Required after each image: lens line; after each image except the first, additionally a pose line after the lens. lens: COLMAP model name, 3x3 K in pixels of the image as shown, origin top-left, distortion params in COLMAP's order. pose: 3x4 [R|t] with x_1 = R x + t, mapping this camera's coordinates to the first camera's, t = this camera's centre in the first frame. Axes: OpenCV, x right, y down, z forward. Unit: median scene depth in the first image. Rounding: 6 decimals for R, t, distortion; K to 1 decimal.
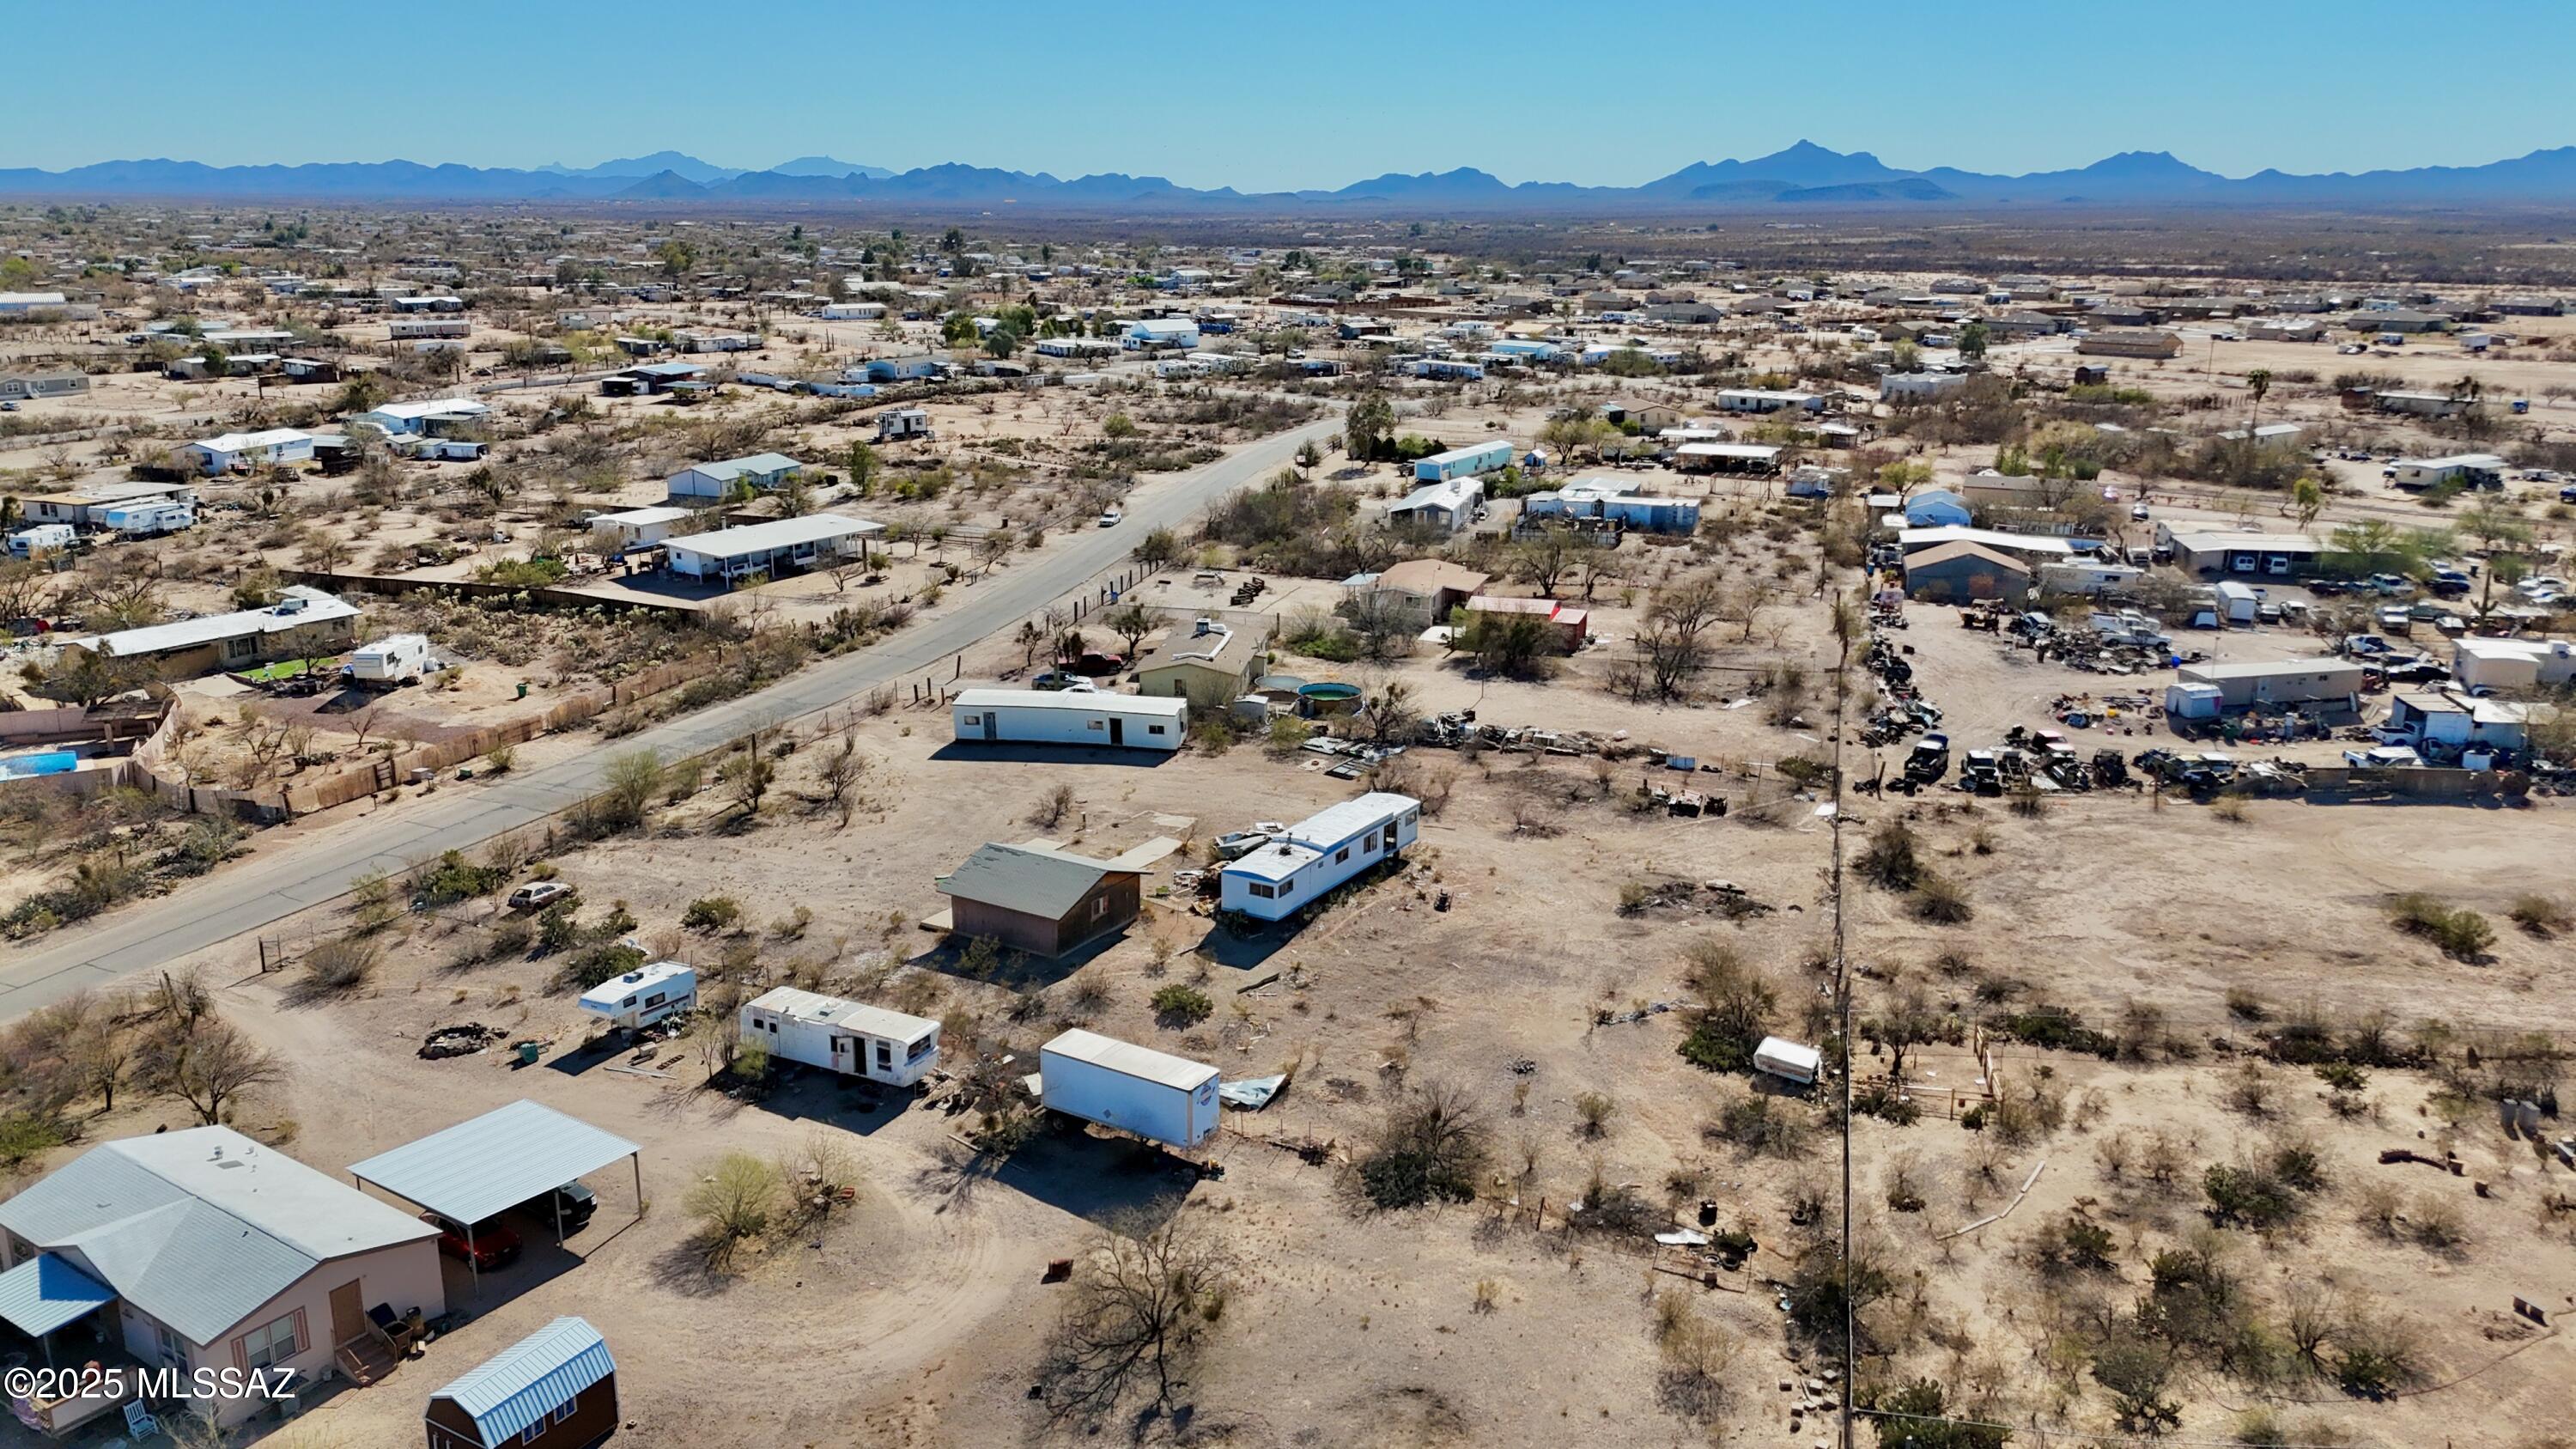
lens RADIAL K [[1885.4, 0, 1288.0], [0, 1885.4, 724.5], [0, 0, 1]] dist [0.078232, -0.071178]
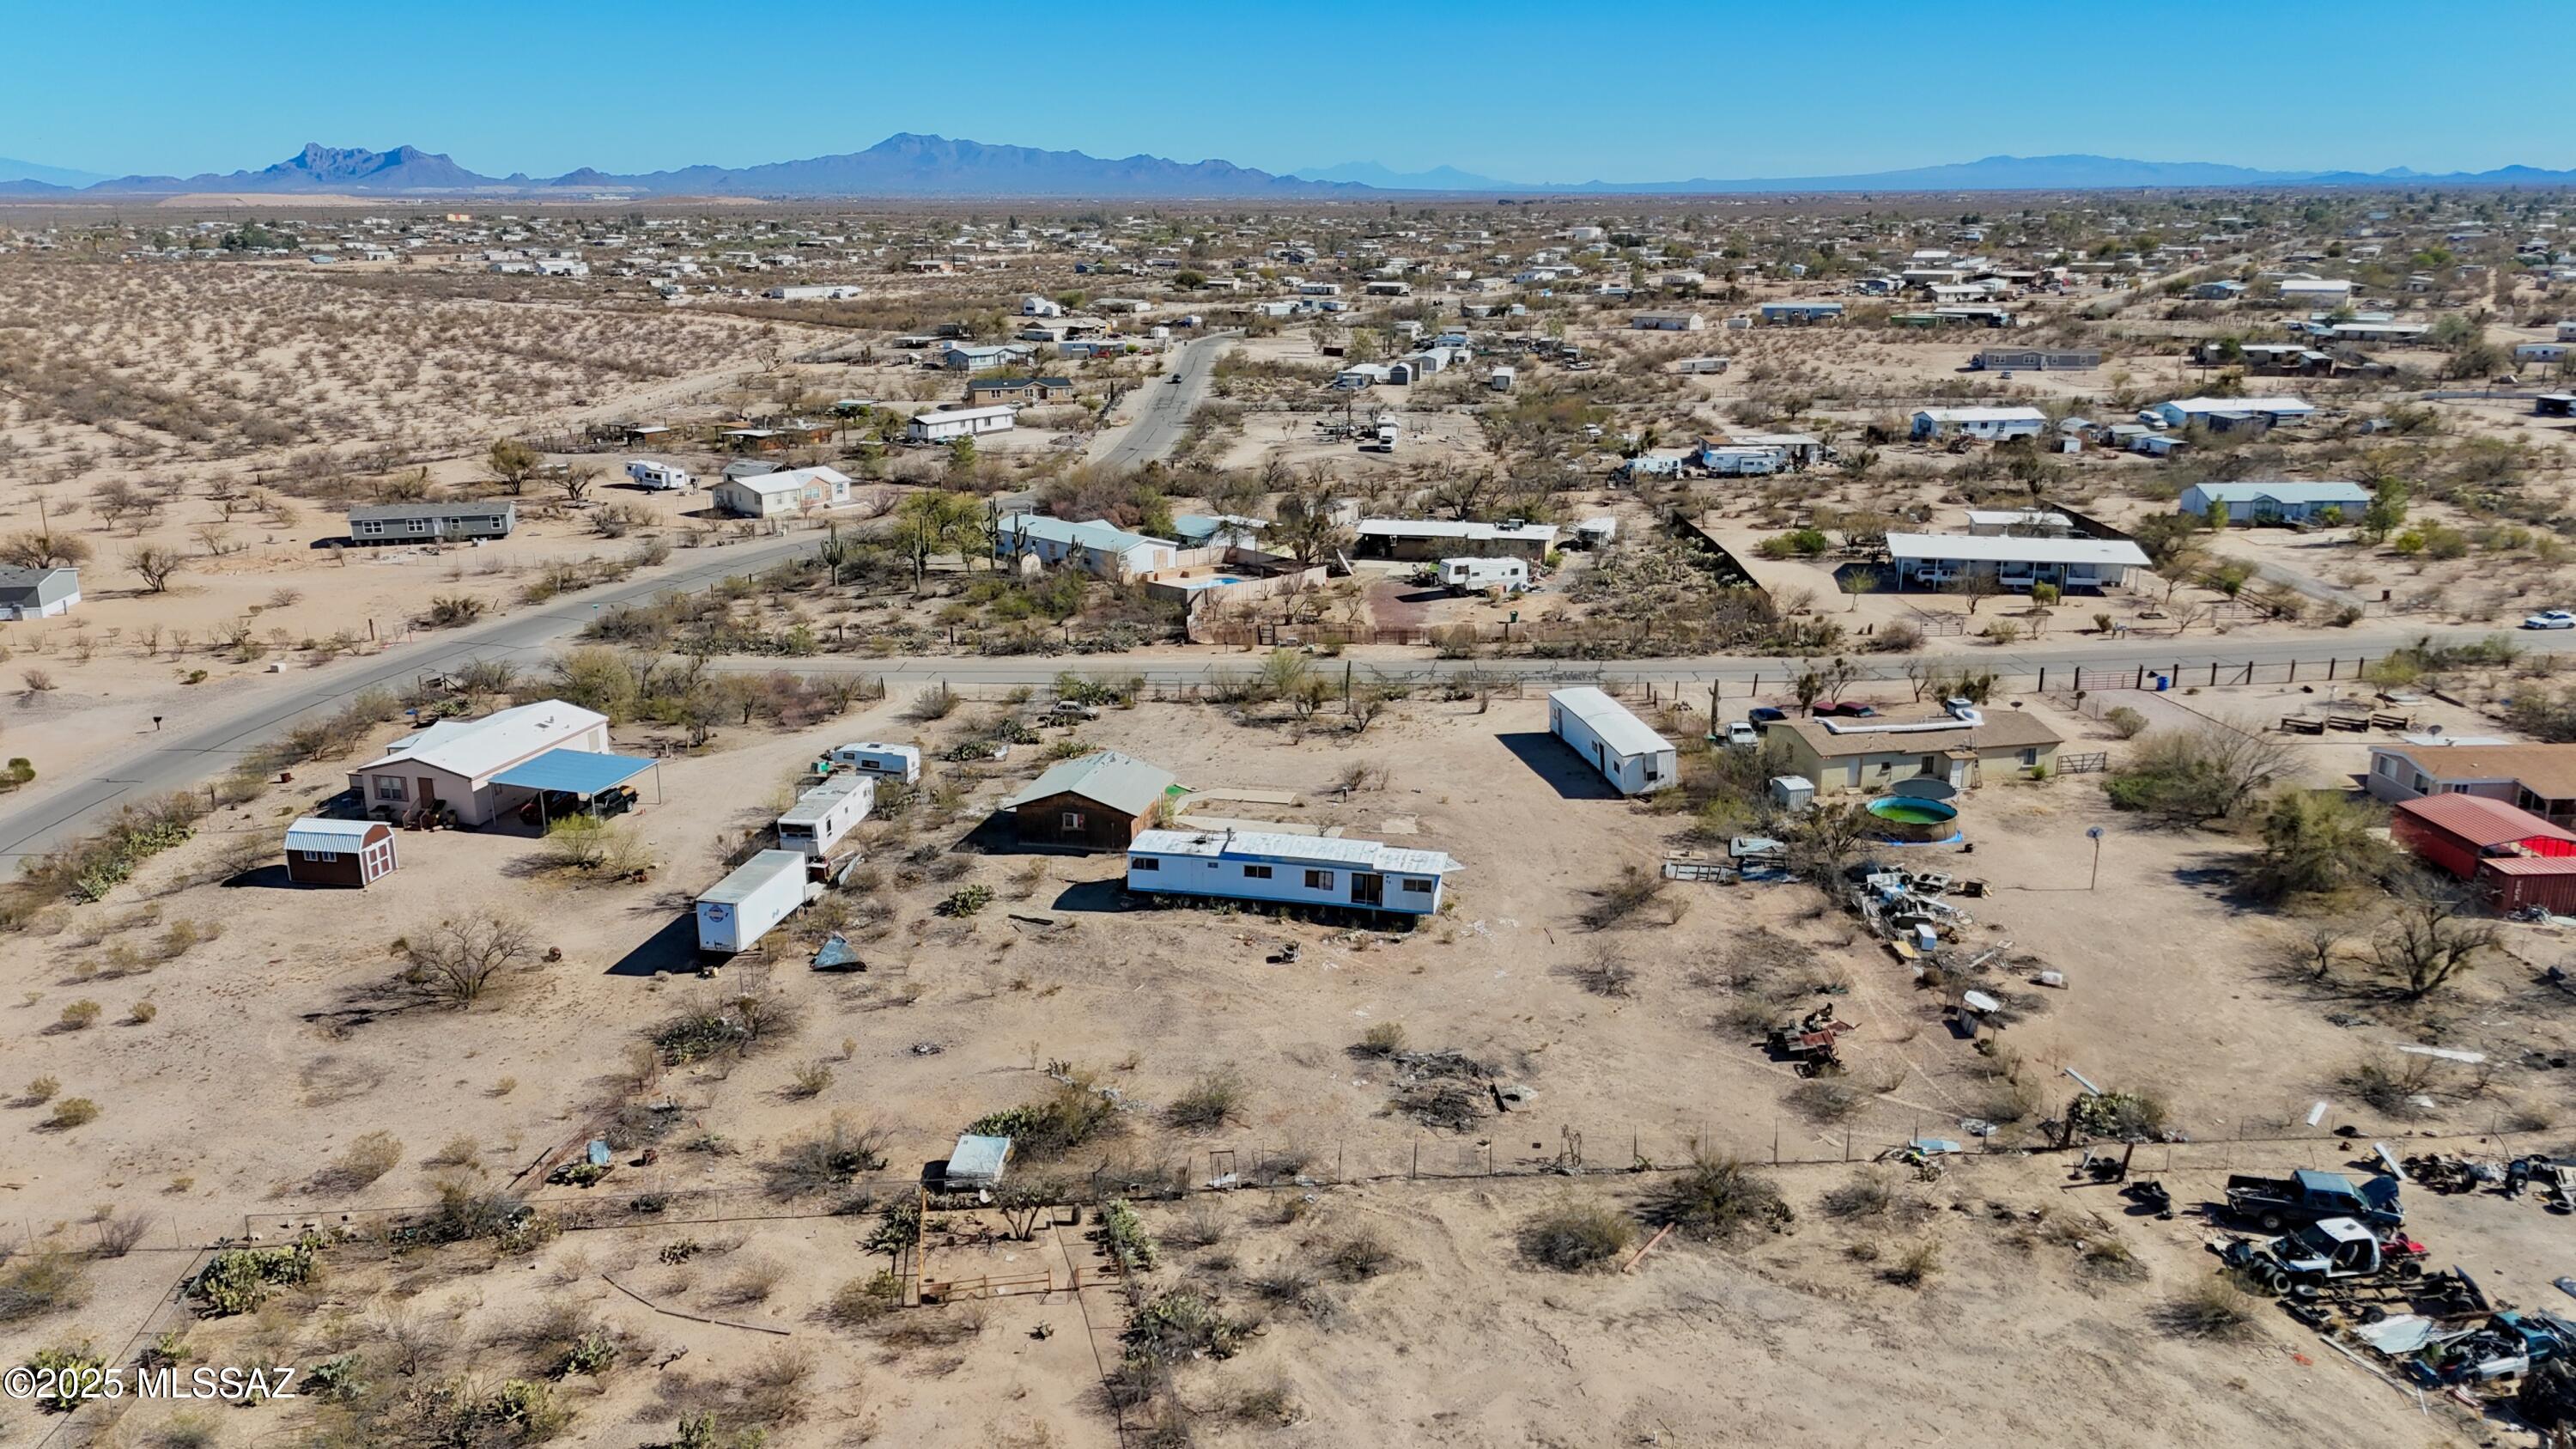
lens RADIAL K [[1885.4, 0, 1288.0], [0, 1885.4, 724.5], [0, 0, 1]] dist [0.078232, -0.071178]
pose [[0.334798, 0.248312, -0.908984, 0.893548], [-0.244625, 0.954484, 0.170641, -0.170470], [0.909983, 0.165230, 0.380303, 0.642649]]
